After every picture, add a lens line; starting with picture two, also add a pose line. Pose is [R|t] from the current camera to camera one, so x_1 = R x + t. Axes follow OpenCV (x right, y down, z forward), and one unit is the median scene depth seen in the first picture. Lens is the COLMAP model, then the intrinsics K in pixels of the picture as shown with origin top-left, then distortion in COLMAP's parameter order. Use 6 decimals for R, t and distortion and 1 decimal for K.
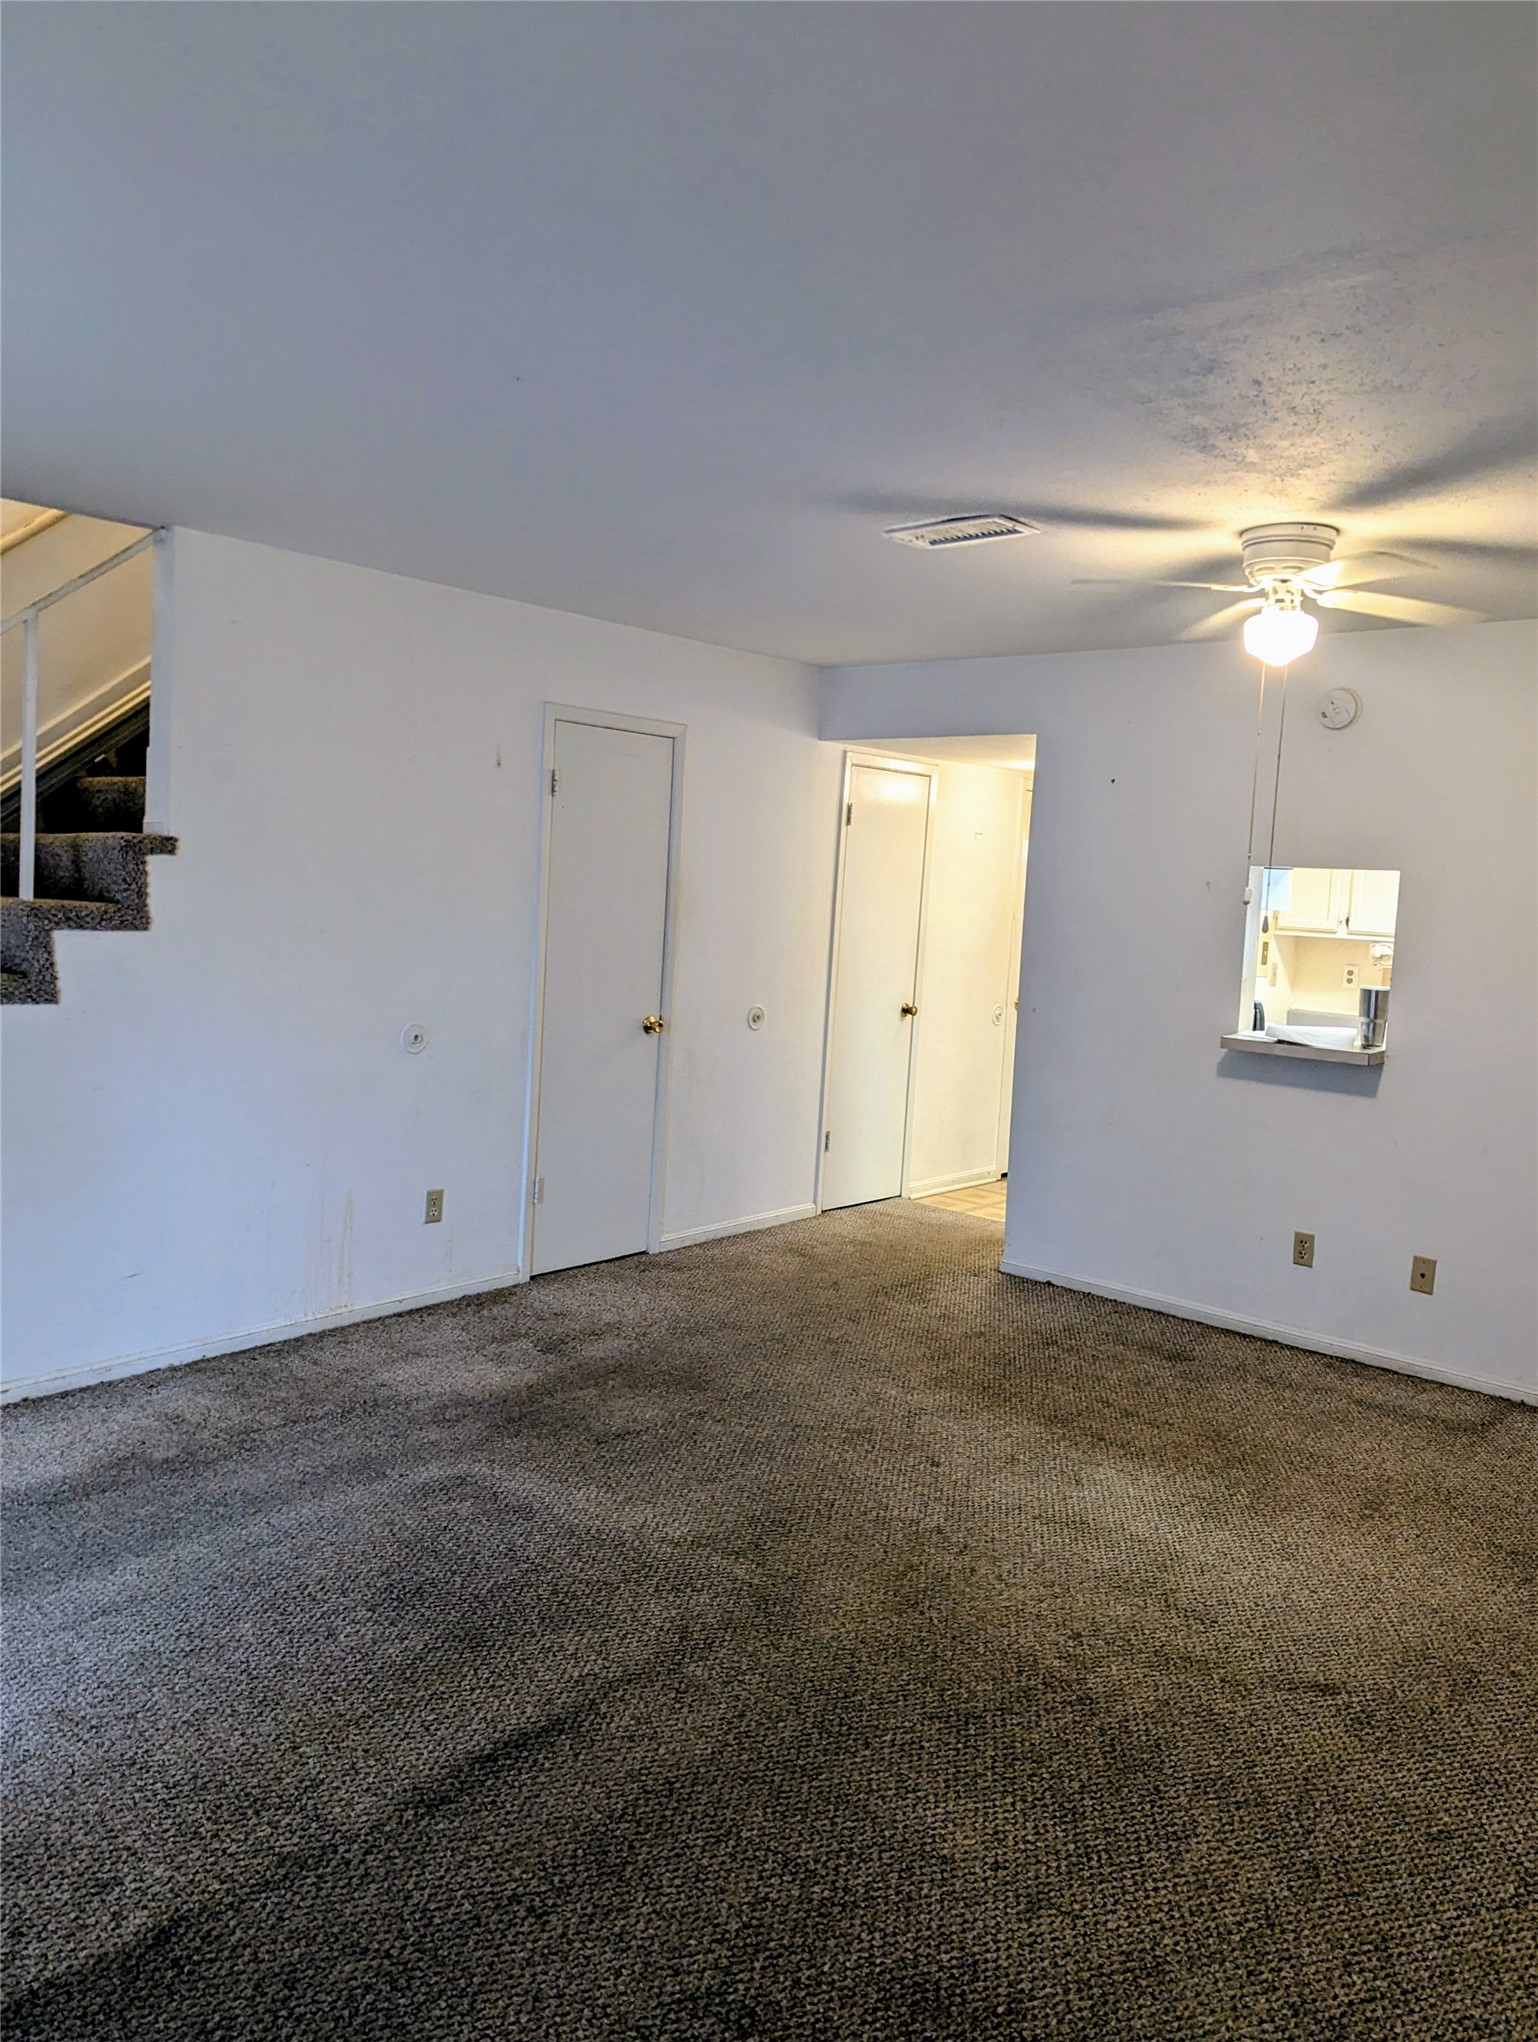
lens RADIAL K [[1453.7, 0, 769.0], [0, 1453.7, 1021.0], [0, 0, 1]] dist [0.094165, -0.067241]
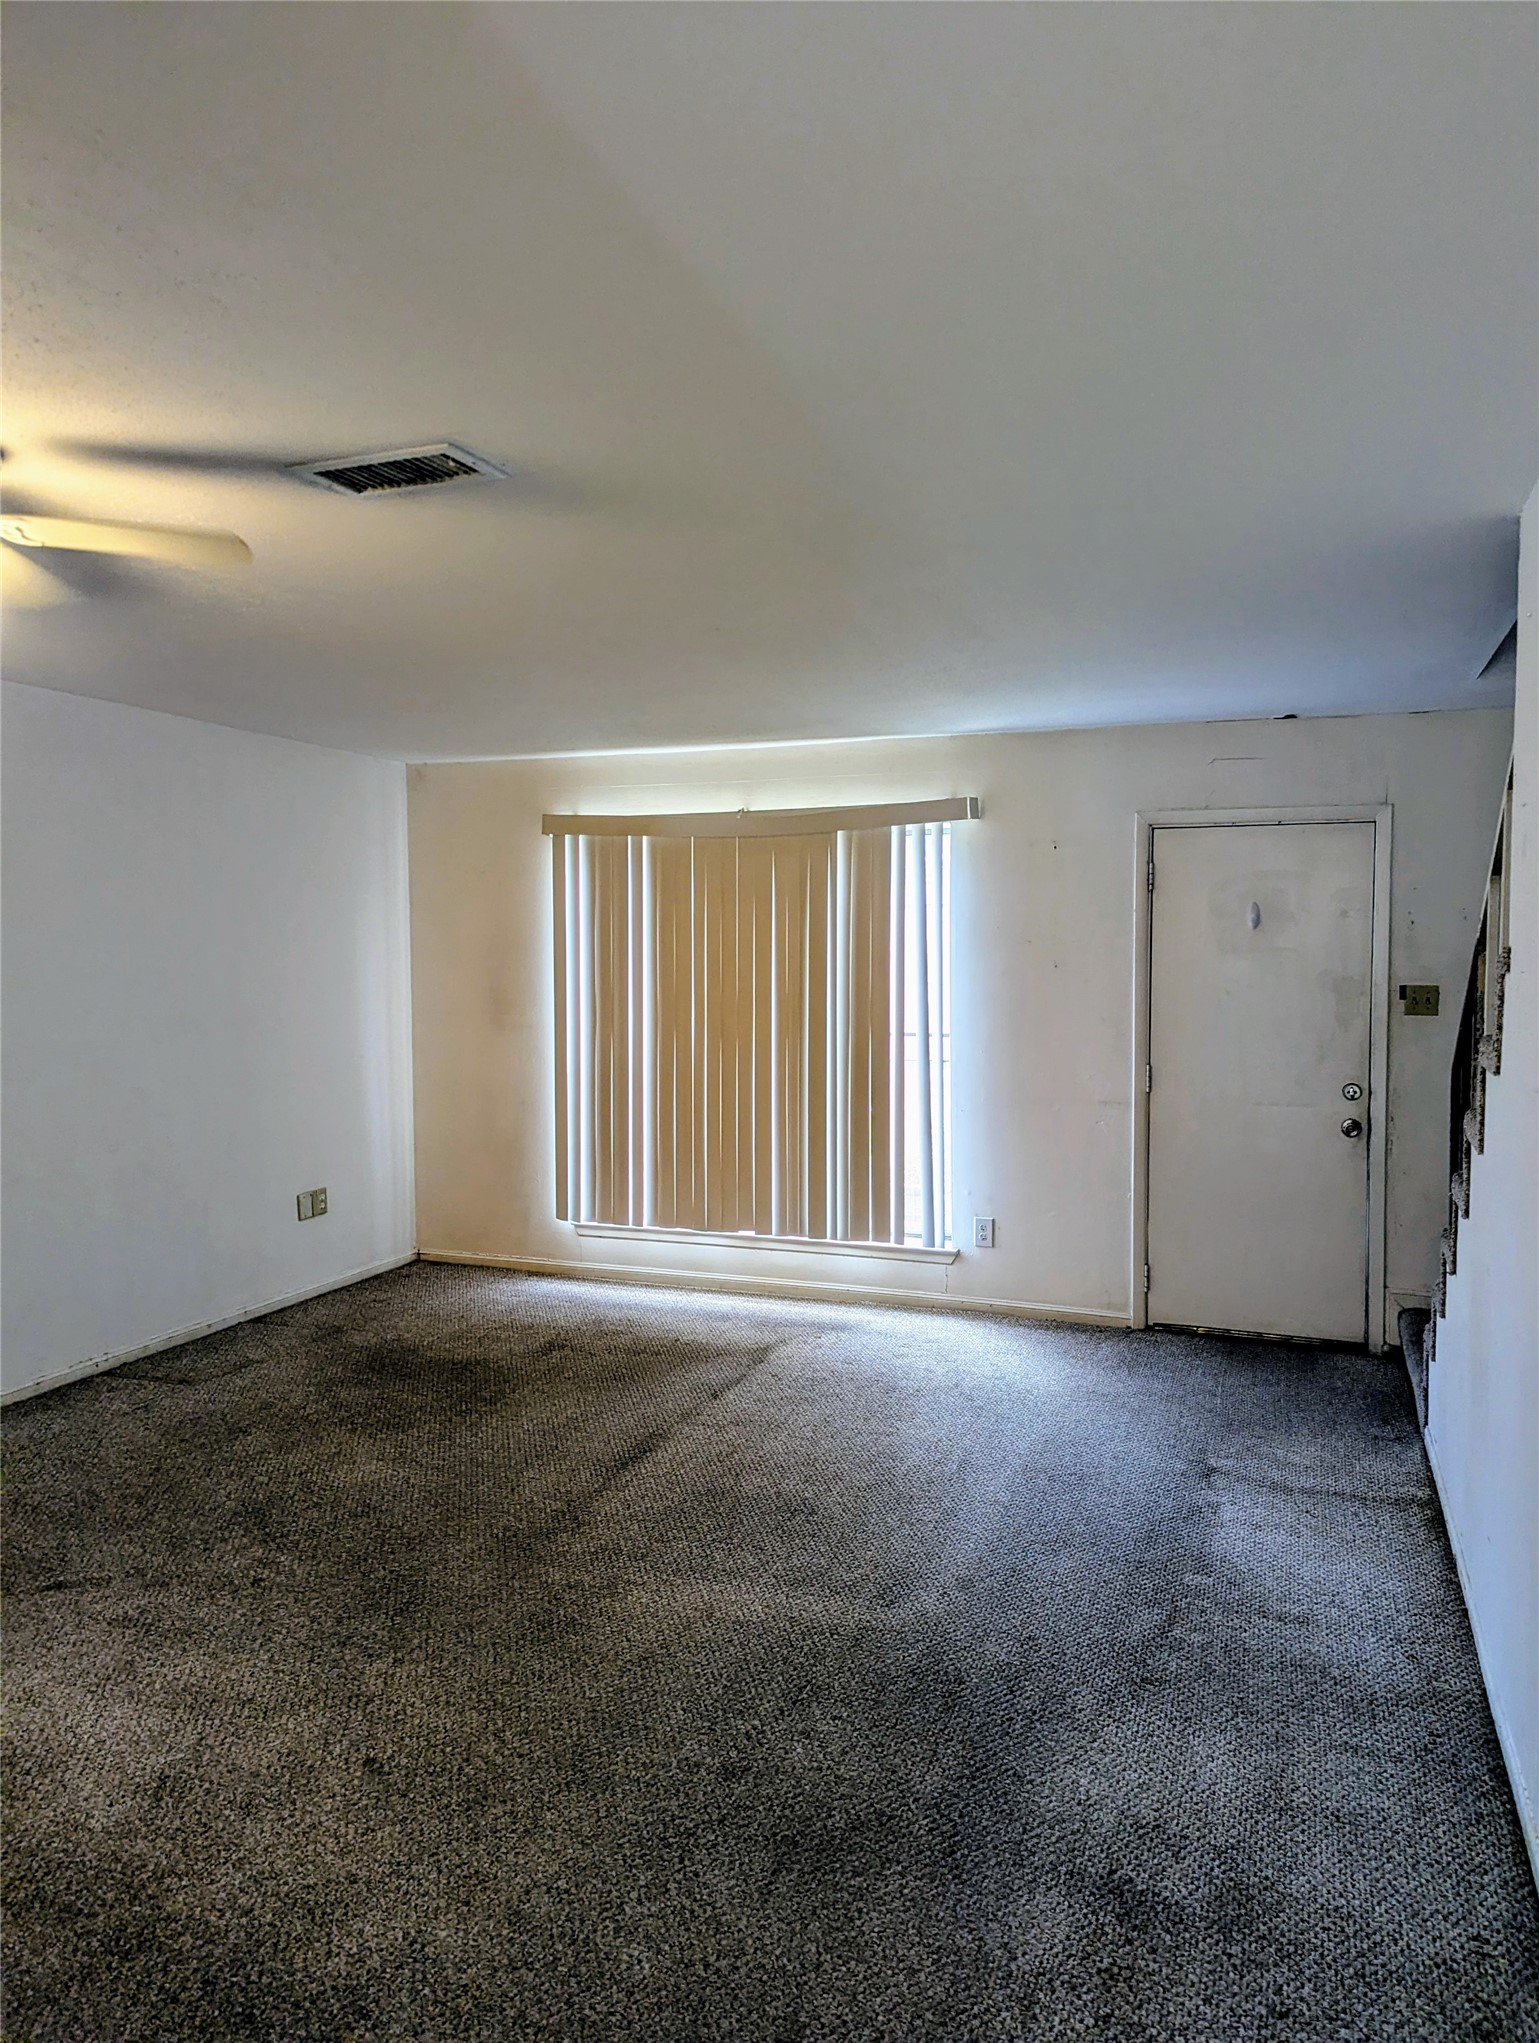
lens RADIAL K [[1454.4, 0, 769.5], [0, 1454.4, 1021.5], [0, 0, 1]] dist [0.094165, -0.067241]
pose [[-0.936673, -0.032077, -0.348733, 0.206854], [-0.083039, 0.987741, 0.132182, -0.178948], [0.340218, 0.152770, -0.927854, 1.782728]]
